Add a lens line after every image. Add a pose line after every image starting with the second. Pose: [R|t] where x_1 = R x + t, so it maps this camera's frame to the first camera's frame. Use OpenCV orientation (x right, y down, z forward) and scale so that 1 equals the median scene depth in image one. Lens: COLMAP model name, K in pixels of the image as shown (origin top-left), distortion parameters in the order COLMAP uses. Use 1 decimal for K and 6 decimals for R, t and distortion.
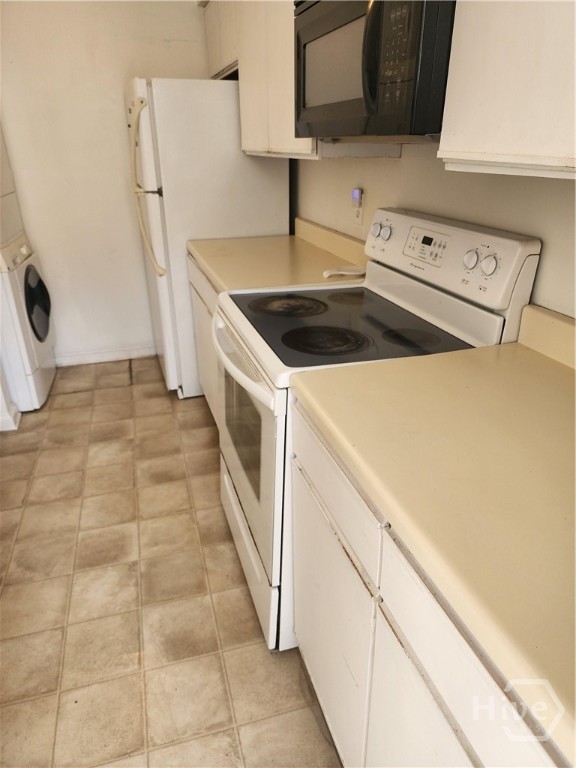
lens RADIAL K [[515.7, 0, 286.2], [0, 515.7, 385.4], [0, 0, 1]] dist [0.028989, -0.001330]
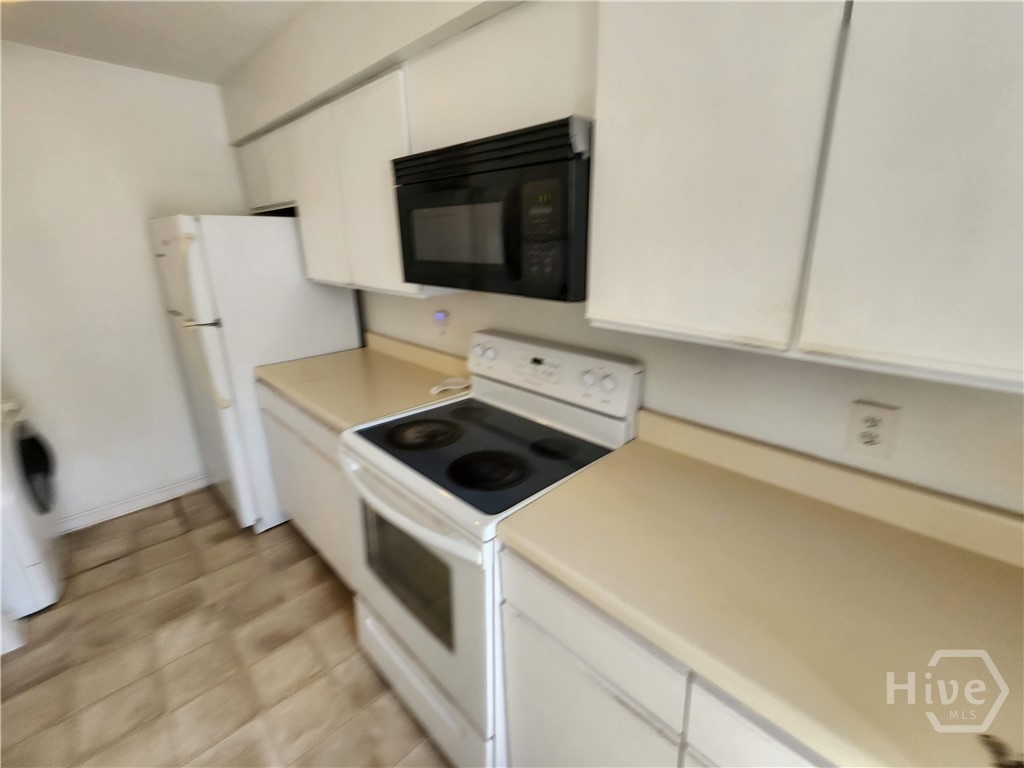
lens RADIAL K [[440.0, 0, 516.6], [0, 440.0, 360.4], [0, 0, 1]] dist [0.000844, 0.000353]
pose [[0.880027, -0.137843, 0.454479, -0.151124], [0.209542, 0.971467, -0.111101, -0.114321], [-0.426197, 0.193005, 0.883802, 0.074665]]
